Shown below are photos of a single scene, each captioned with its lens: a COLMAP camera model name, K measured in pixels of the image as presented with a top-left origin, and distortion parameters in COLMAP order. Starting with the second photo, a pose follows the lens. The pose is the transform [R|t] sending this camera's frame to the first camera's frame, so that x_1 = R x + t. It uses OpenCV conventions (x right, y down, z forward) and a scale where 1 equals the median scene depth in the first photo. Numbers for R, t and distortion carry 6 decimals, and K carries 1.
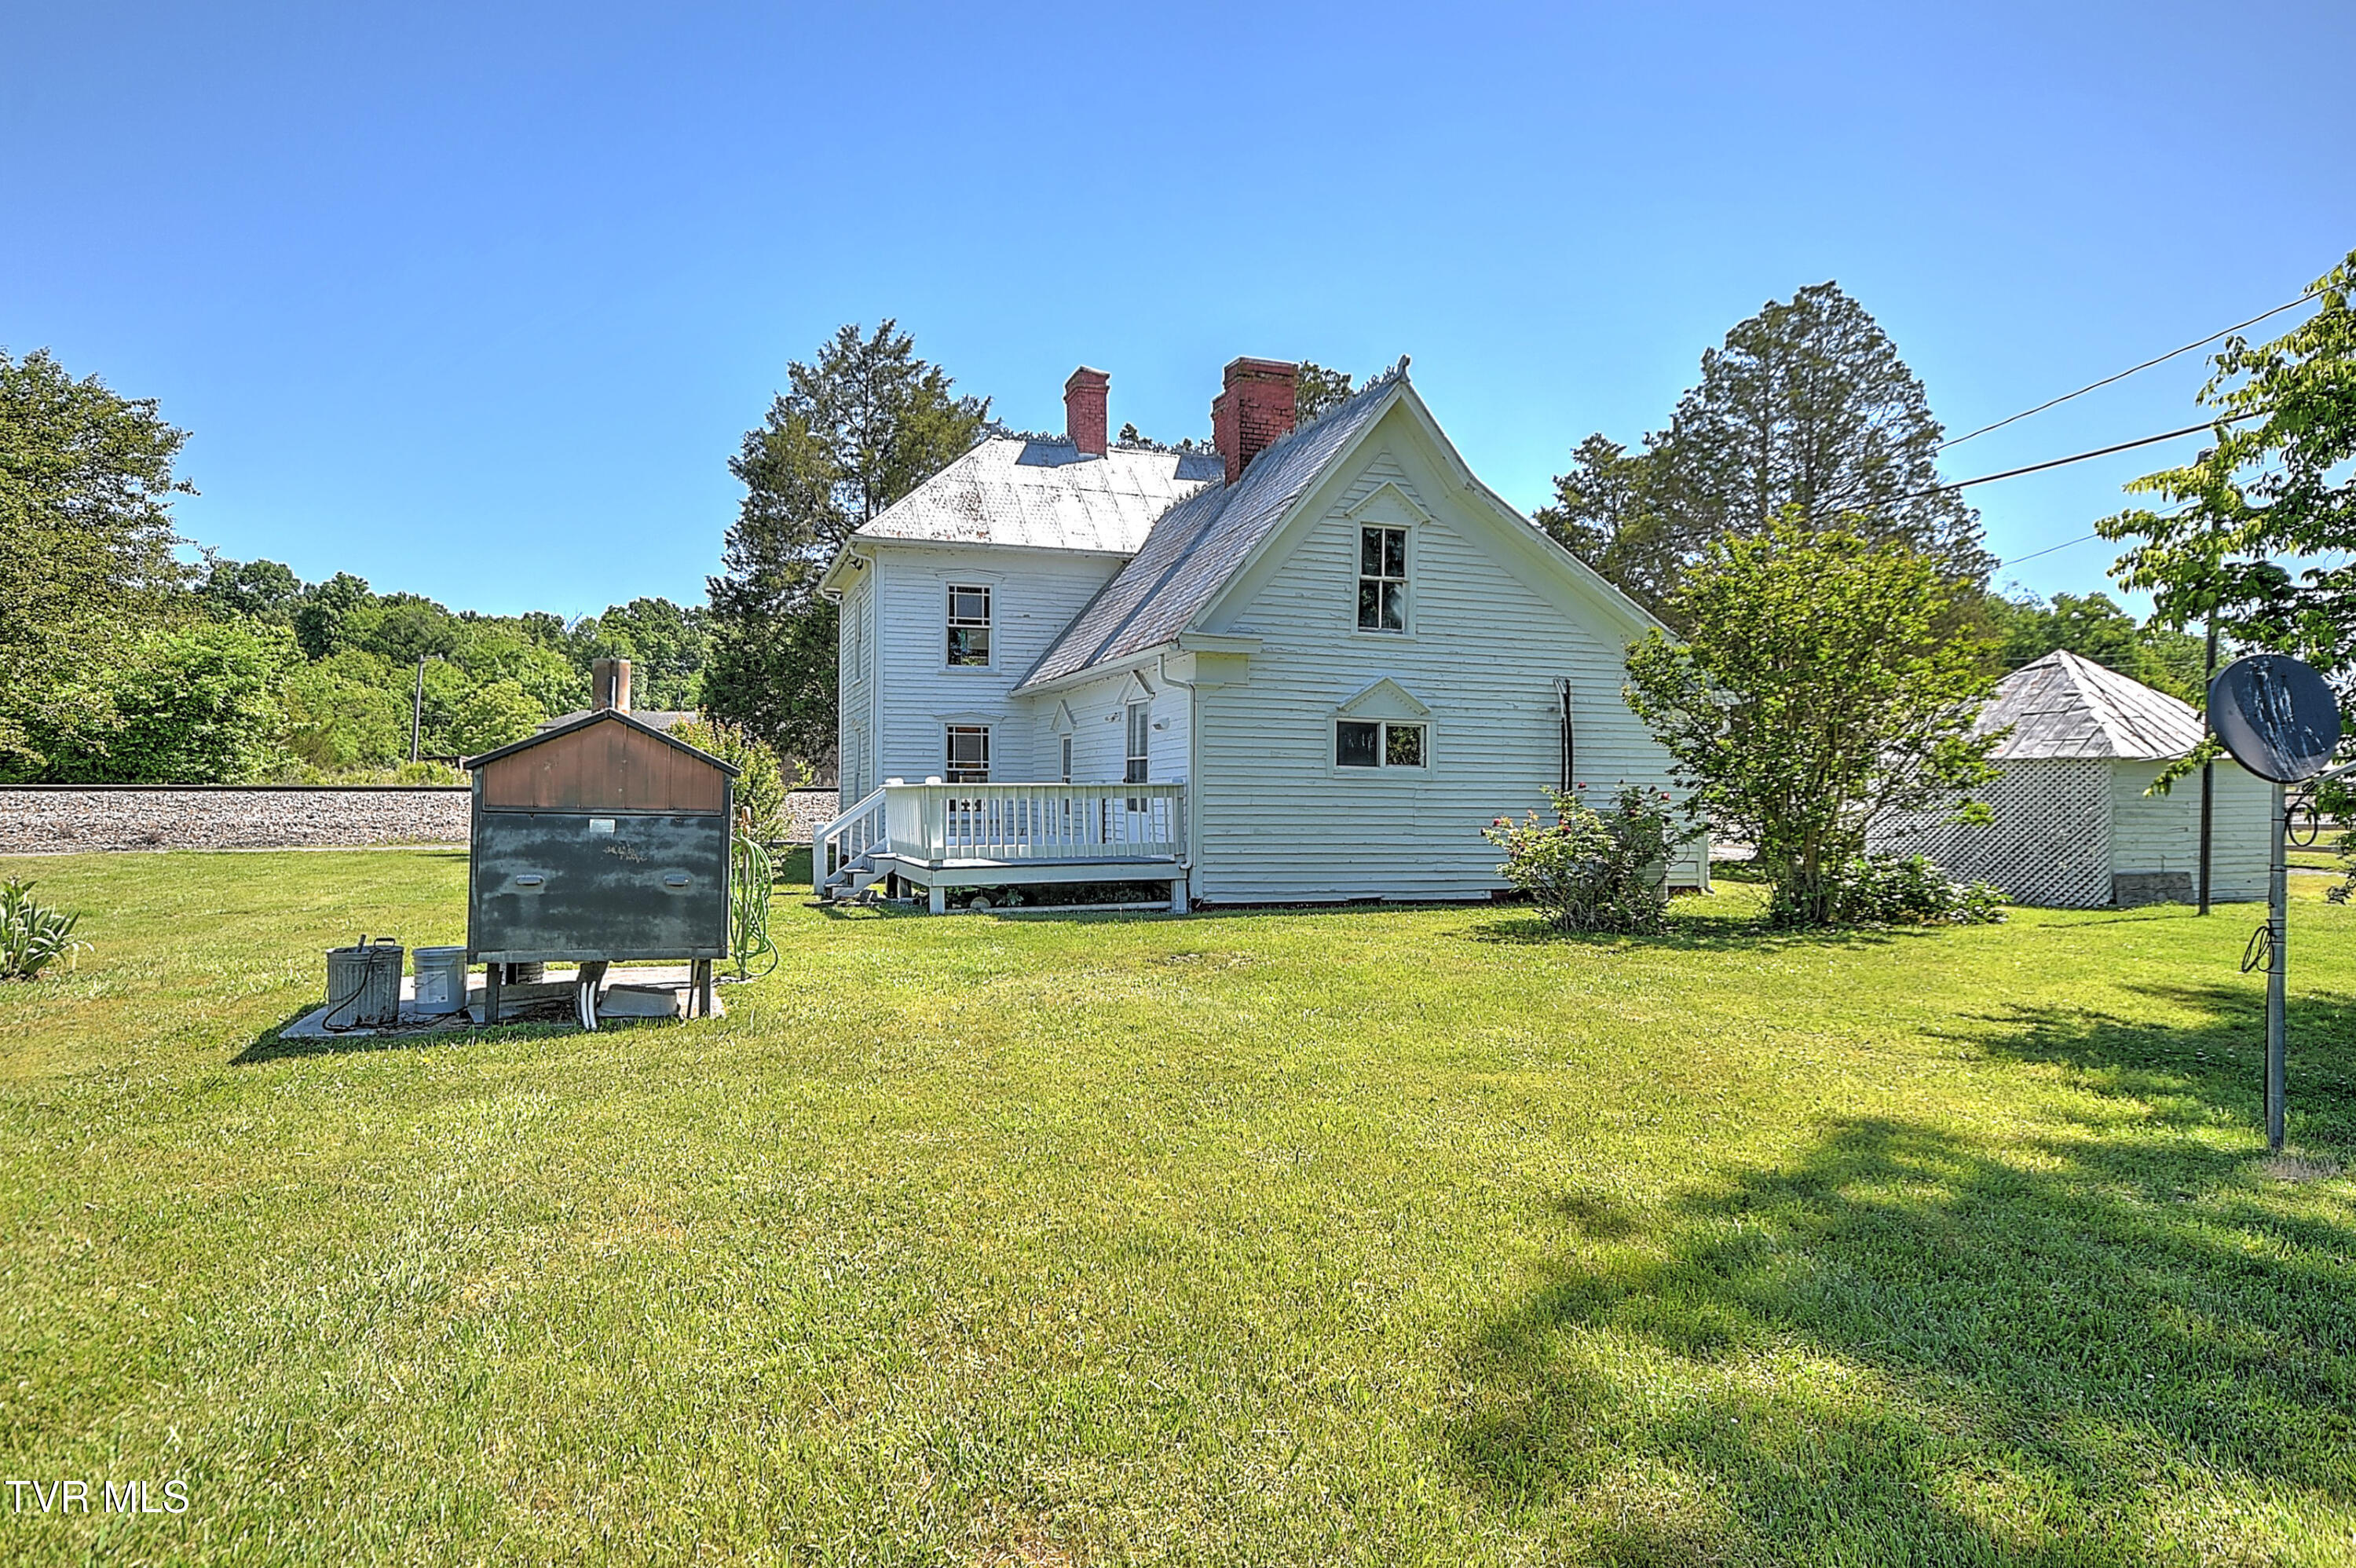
lens RADIAL K [[1344.7, 0, 1178.0], [0, 1344.7, 784.0], [0, 0, 1]] dist [0.034592, 0.004066]
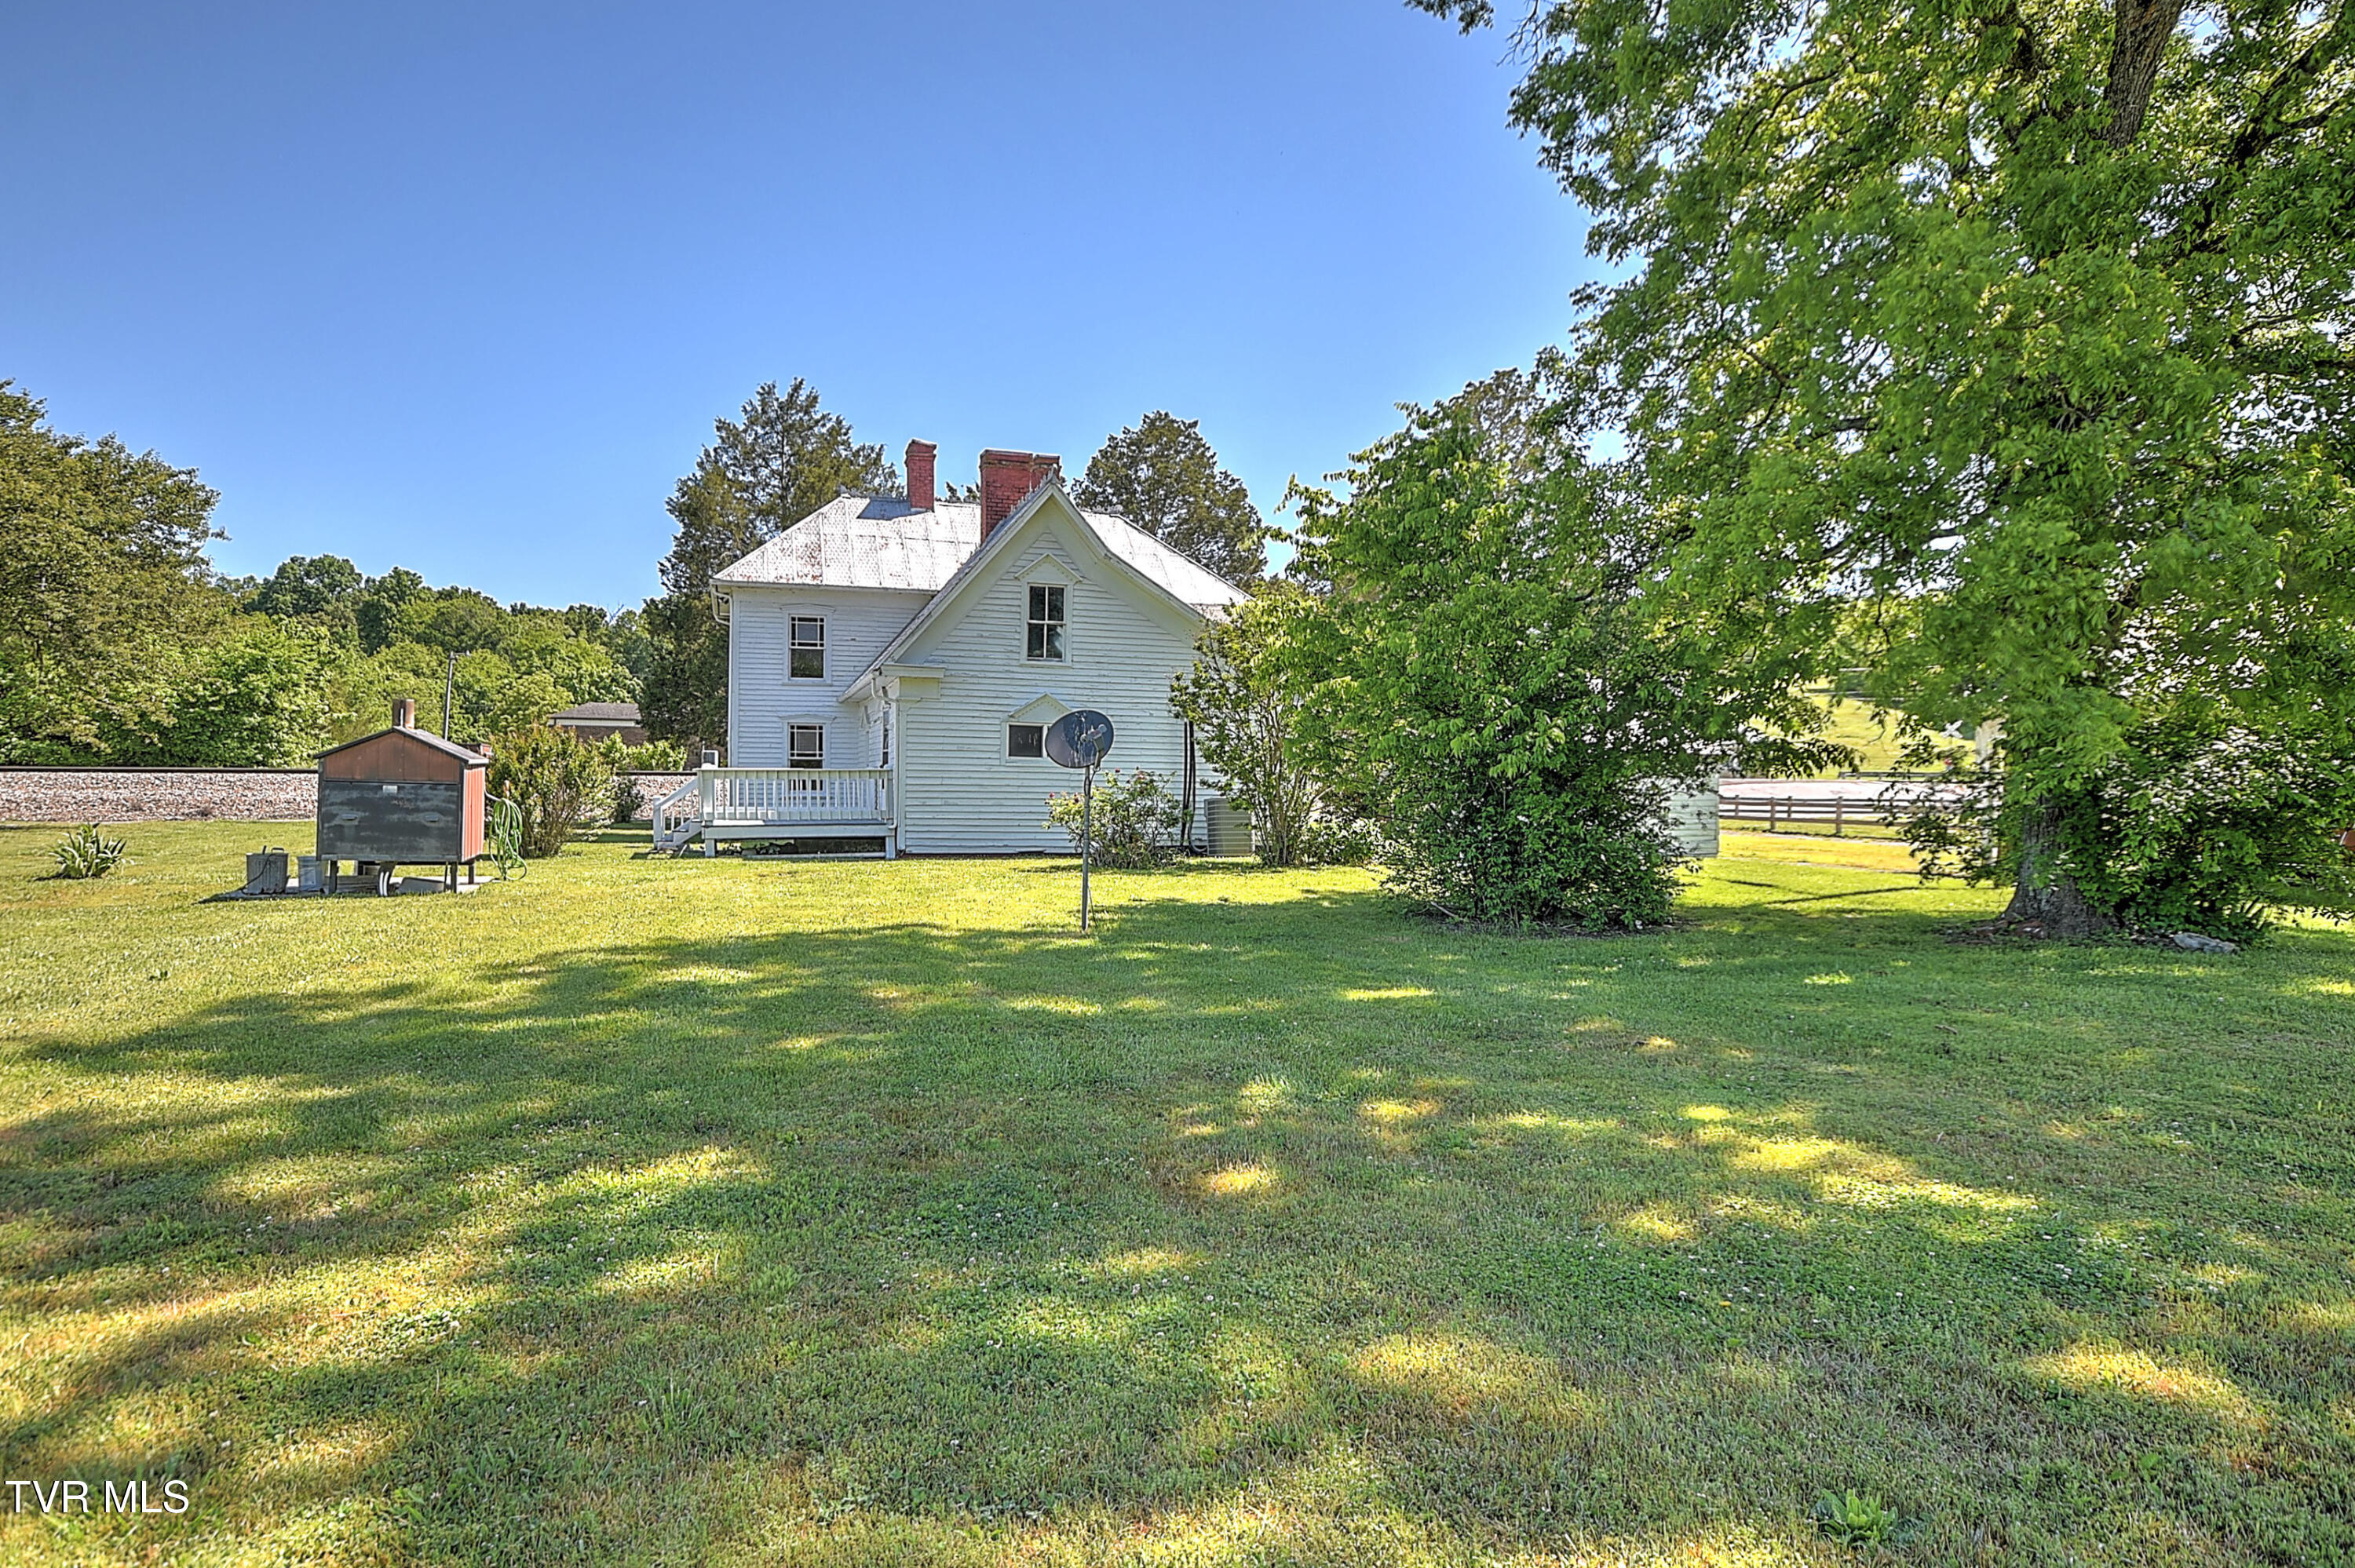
lens RADIAL K [[1332.9, 0, 1183.0], [0, 1332.9, 795.0], [0, 0, 1]] dist [0.037059, -0.001372]
pose [[0.999547, 0.003151, -0.029932, 0.222802], [-0.002602, 0.999828, 0.018361, 0.000643], [0.029985, -0.018274, 0.999383, -0.255553]]
